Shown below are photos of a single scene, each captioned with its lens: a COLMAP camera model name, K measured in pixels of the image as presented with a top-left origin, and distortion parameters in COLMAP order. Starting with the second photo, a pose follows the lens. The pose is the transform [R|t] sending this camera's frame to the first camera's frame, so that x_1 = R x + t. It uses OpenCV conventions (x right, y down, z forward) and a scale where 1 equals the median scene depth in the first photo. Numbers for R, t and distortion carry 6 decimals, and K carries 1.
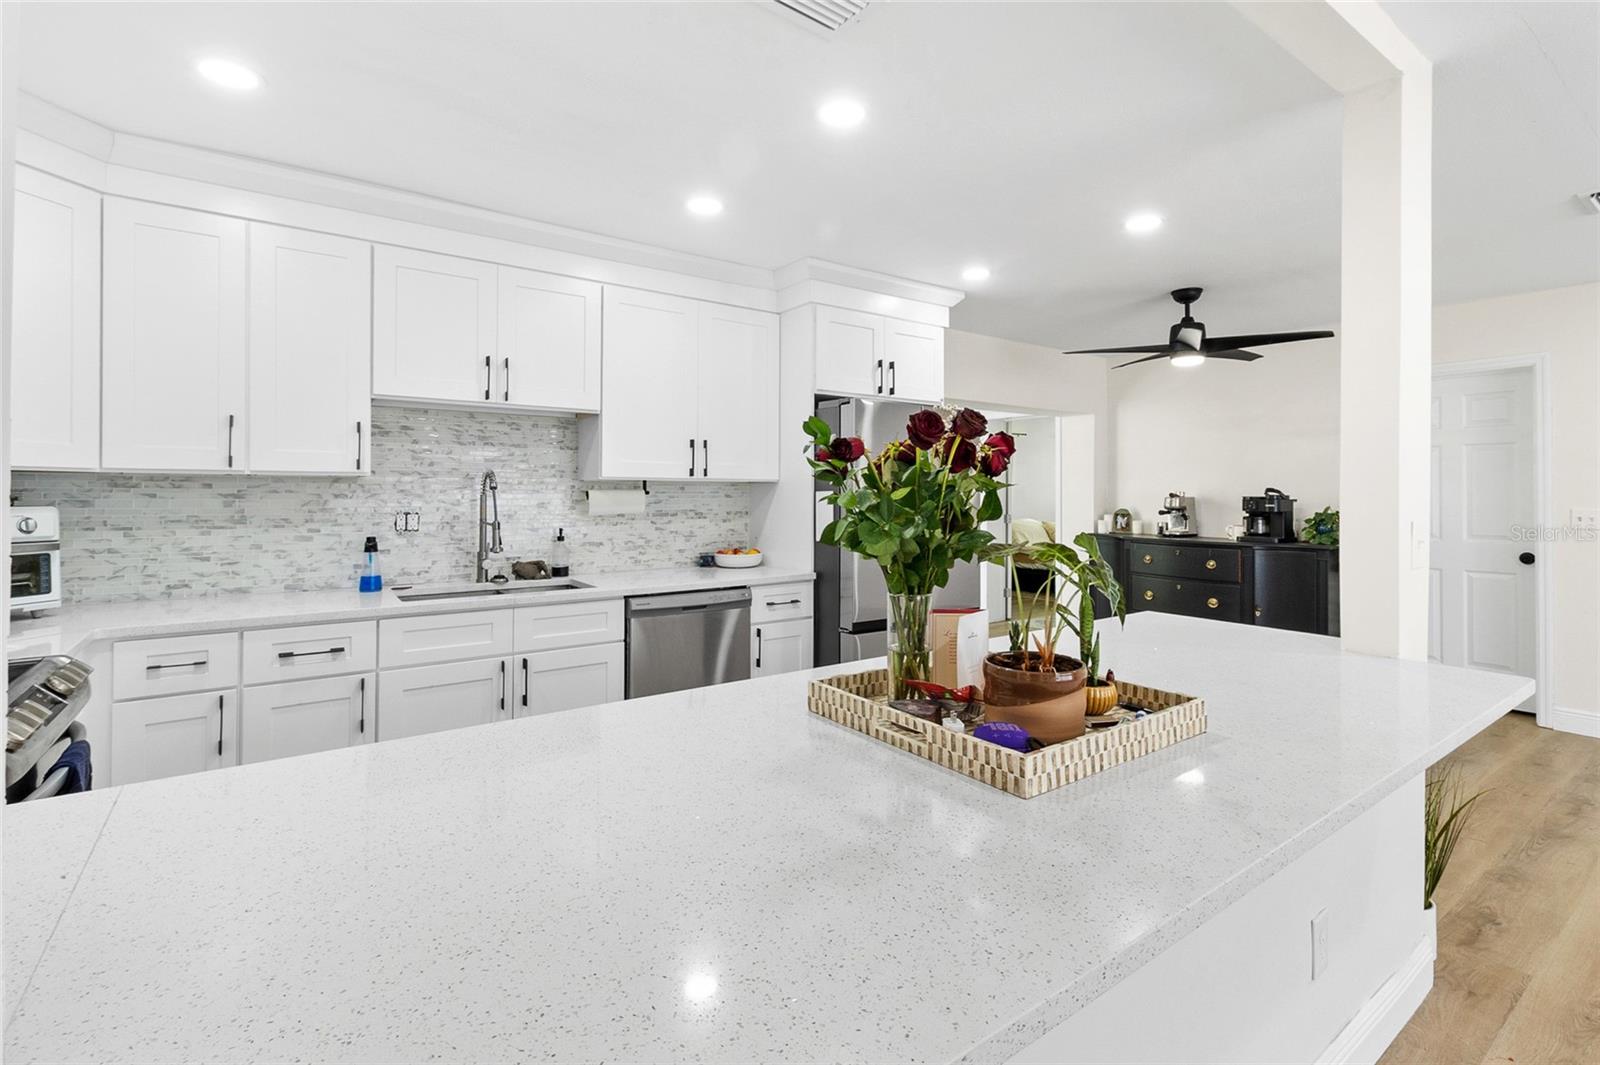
lens RADIAL K [[736.4, 0, 807.8], [0, 736.4, 486.5], [0, 0, 1]] dist [0.002574, -0.000065]
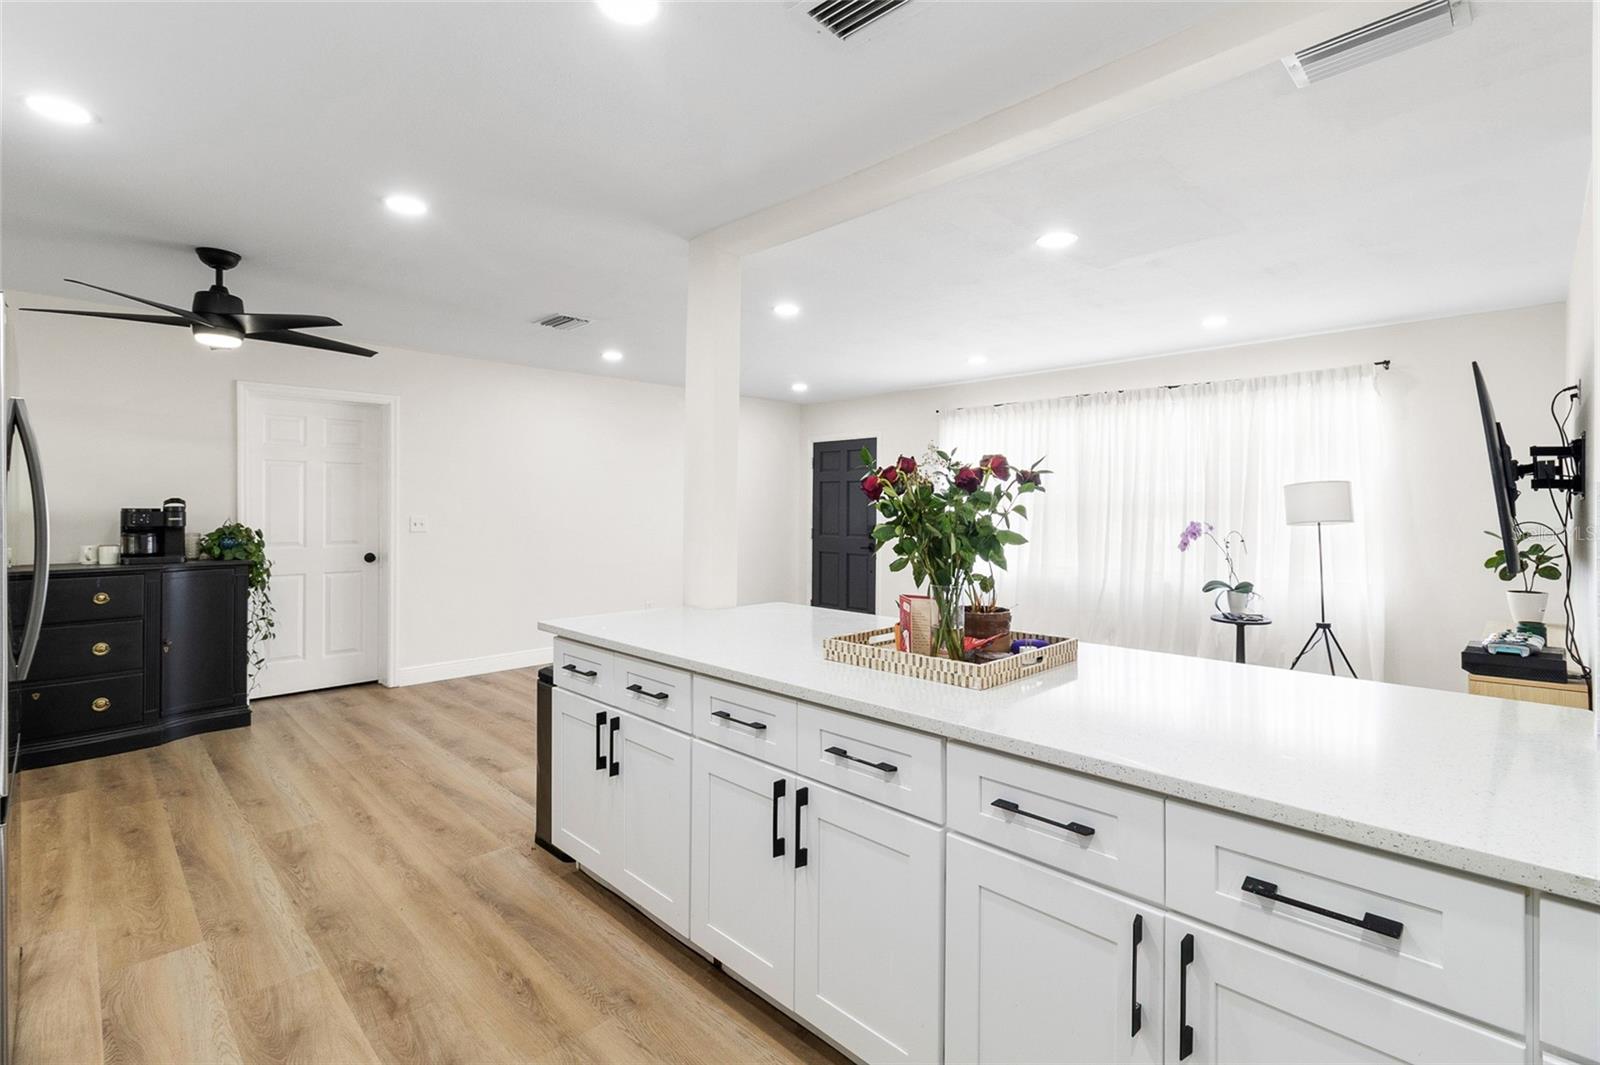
lens RADIAL K [[736.4, 0, 803.9], [0, 736.4, 509.6], [0, 0, 1]] dist [0.002574, -0.000065]
pose [[-0.158352, -0.002669, 0.987379, -0.436119], [-0.014371, 0.999897, 0.000398, 0.005855], [-0.987278, -0.014126, -0.158374, 0.570185]]
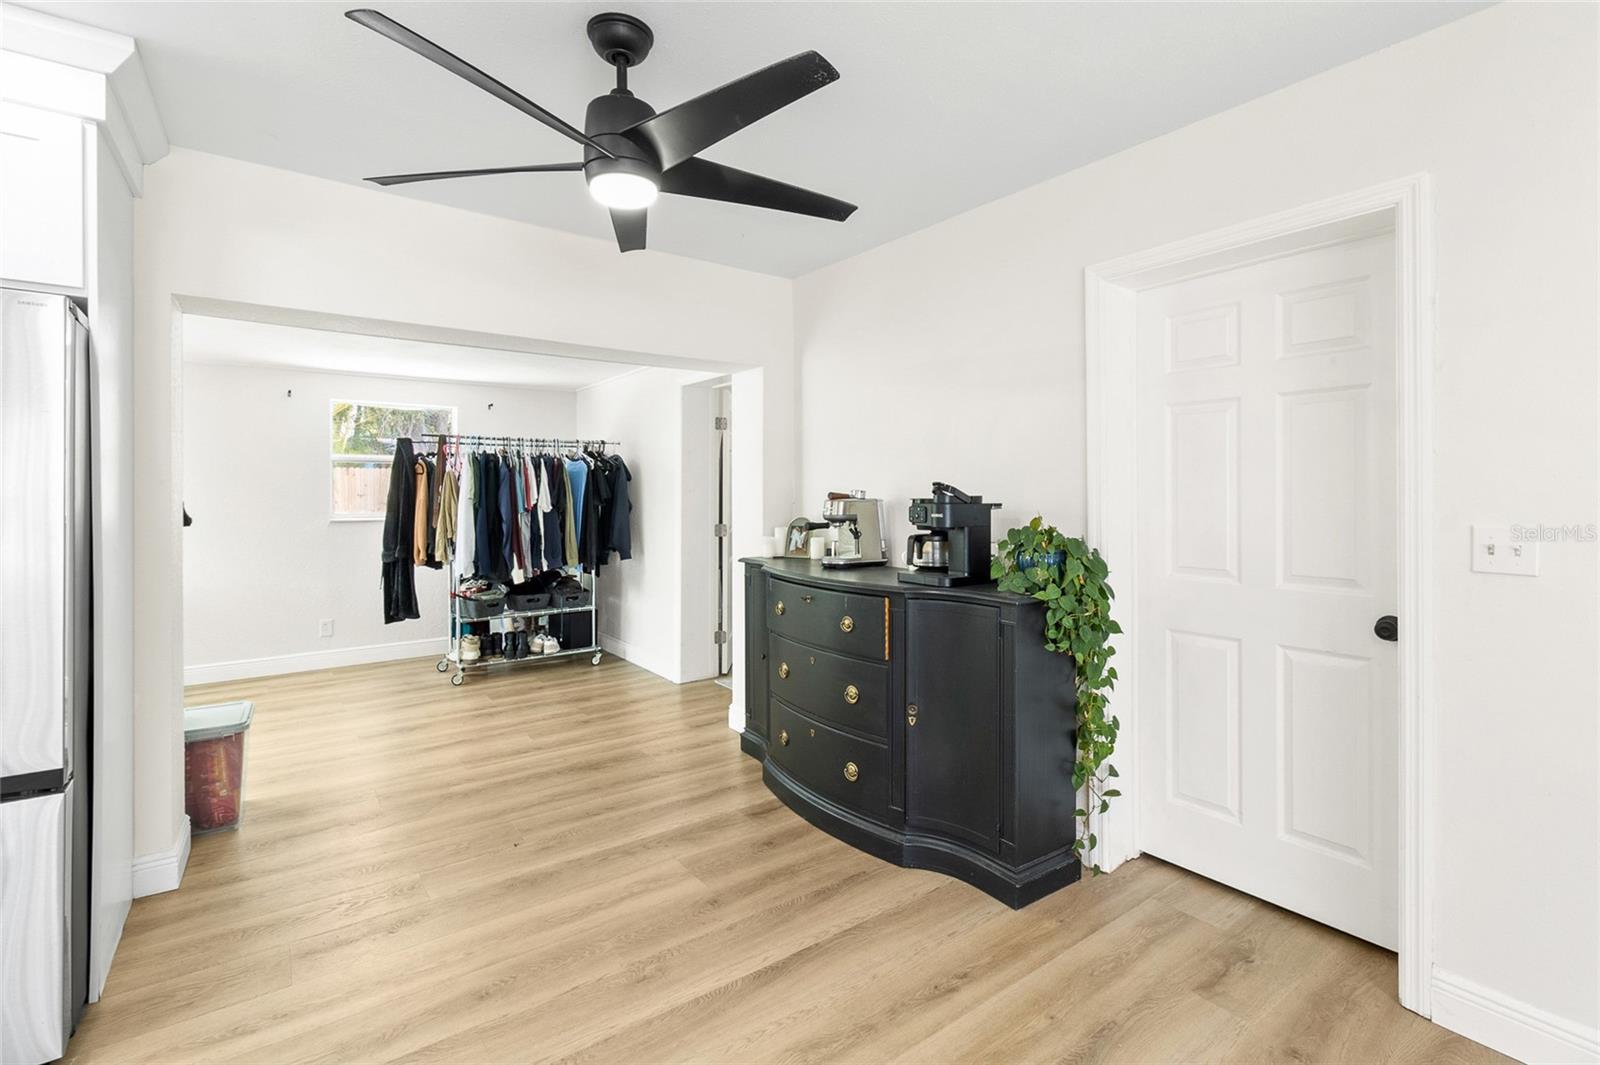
lens RADIAL K [[736.4, 0, 814.8], [0, 736.4, 494.9], [0, 0, 1]] dist [0.002574, -0.000065]
pose [[0.999848, -0.001887, 0.017308, 0.715254], [0.001693, 0.999936, 0.011200, 0.006517], [-0.017328, -0.011169, 0.999787, 0.638443]]
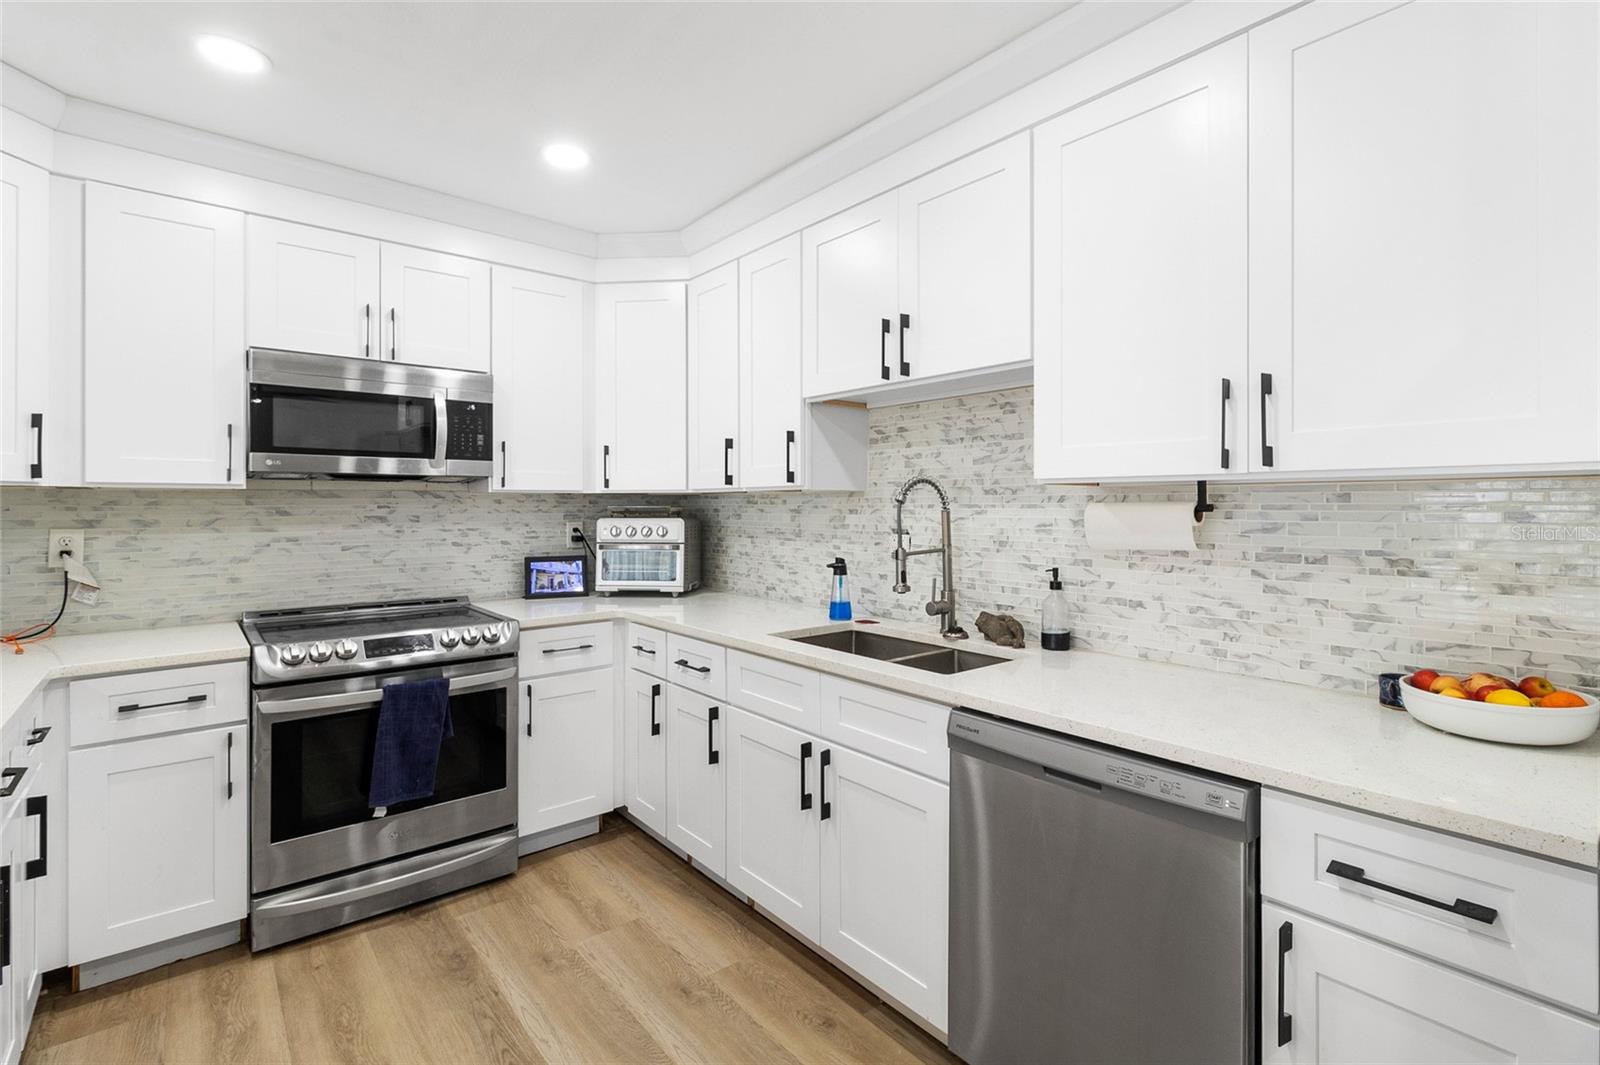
lens RADIAL K [[736.4, 0, 804.6], [0, 736.4, 500.4], [0, 0, 1]] dist [0.002574, -0.000065]
pose [[0.062727, -0.009460, -0.997986, 0.236552], [0.010288, 0.999908, -0.008832, 0.005281], [0.997978, -0.009713, 0.062819, 0.735196]]
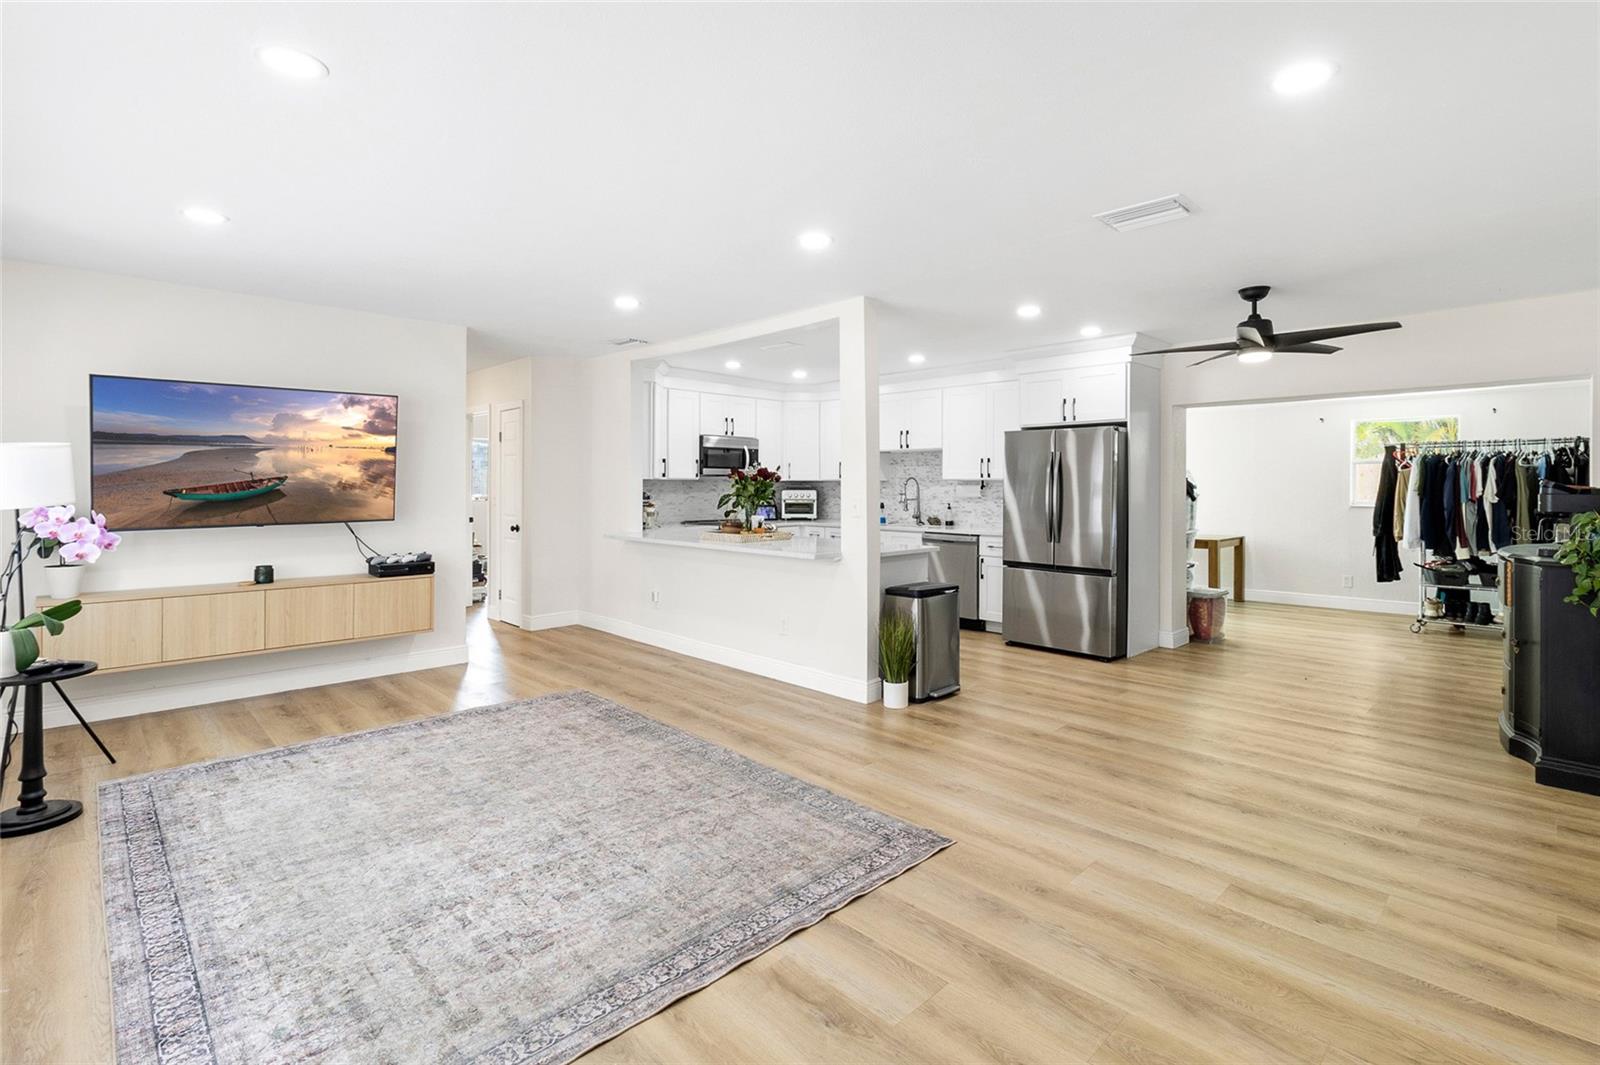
lens RADIAL K [[736.4, 0, 813.9], [0, 736.4, 483.8], [0, 0, 1]] dist [0.002574, -0.000065]
pose [[0.158650, -0.005634, -0.987319, 1.646727], [0.007551, 0.999961, -0.004493, 0.007322], [0.987306, -0.006743, 0.158686, 0.266828]]
